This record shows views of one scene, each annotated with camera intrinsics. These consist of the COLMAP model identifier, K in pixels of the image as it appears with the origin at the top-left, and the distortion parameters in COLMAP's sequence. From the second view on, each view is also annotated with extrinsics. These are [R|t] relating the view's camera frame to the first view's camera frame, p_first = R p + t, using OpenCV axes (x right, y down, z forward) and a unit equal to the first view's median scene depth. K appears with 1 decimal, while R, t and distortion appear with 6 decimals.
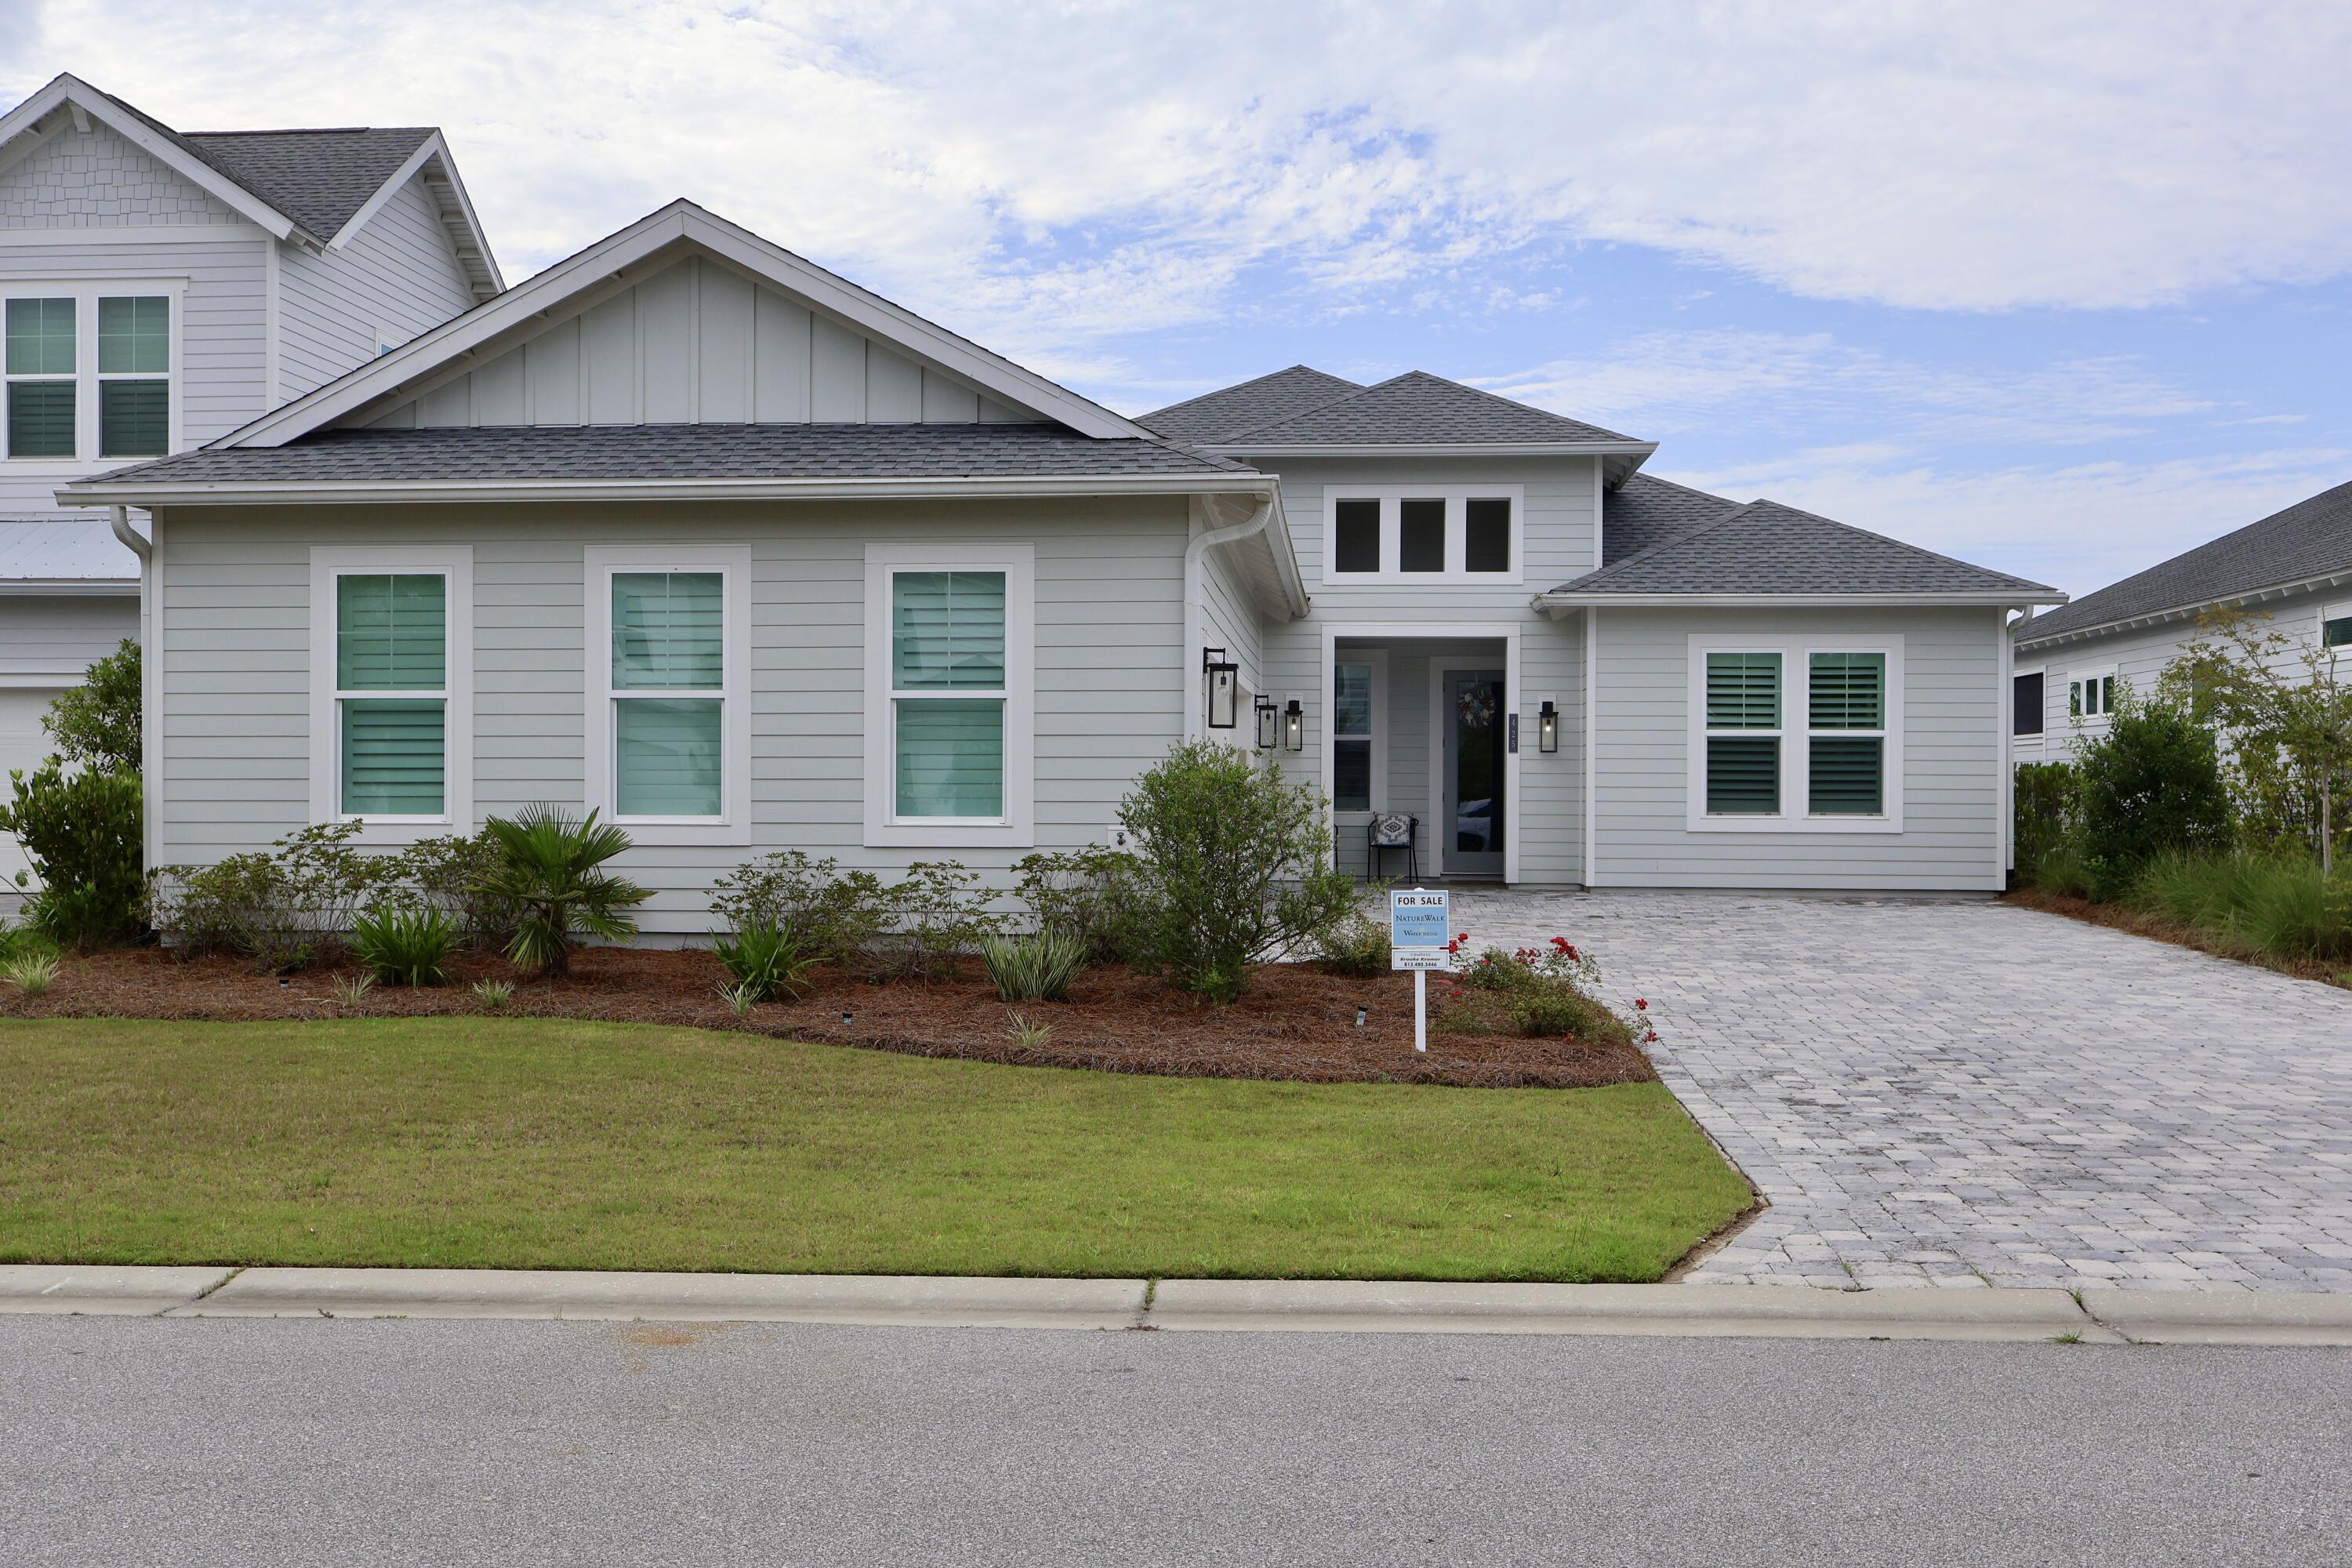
lens RADIAL K [[2379.1, 0, 1140.3], [0, 2379.1, 811.7], [0, 0, 1]] dist [0.006997, 0.004189]
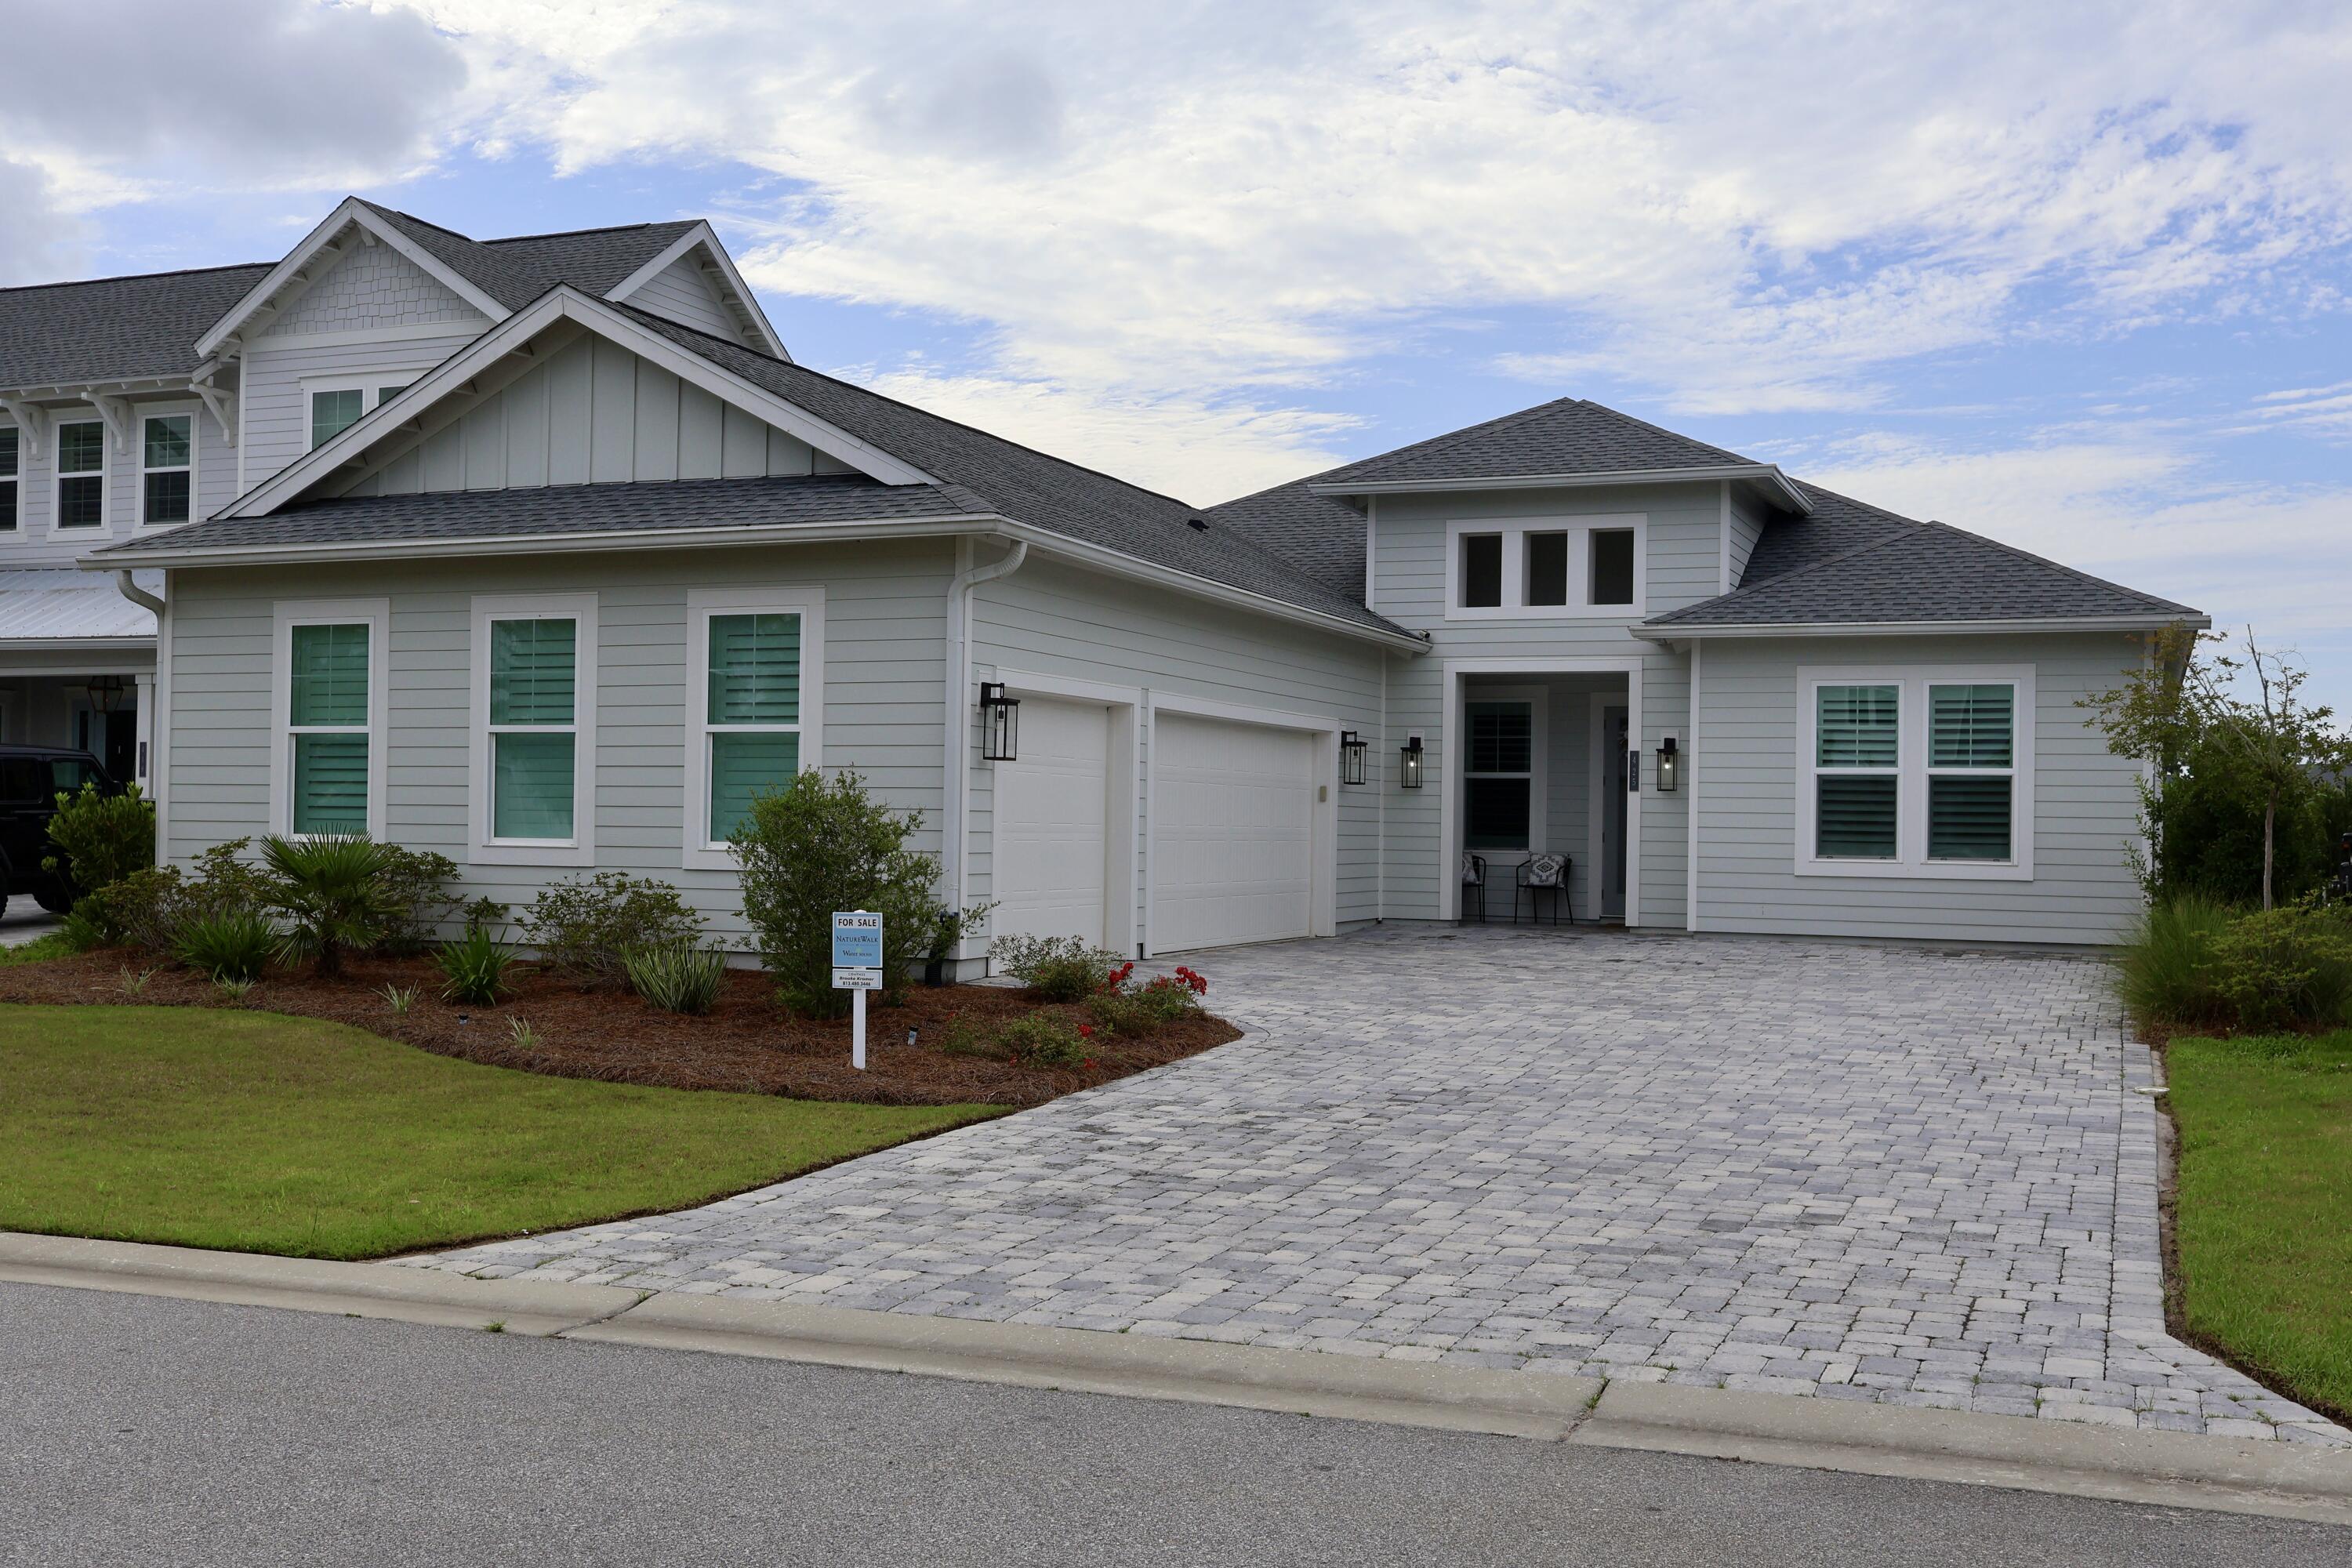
lens RADIAL K [[2378.0, 0, 1171.0], [0, 2378.0, 842.8], [0, 0, 1]] dist [0.032161, -0.069150]
pose [[0.949136, 0.013295, -0.314584, 0.276992], [-0.014871, 0.999886, -0.002610, 0.001411], [0.314514, 0.007156, 0.949226, 0.024529]]
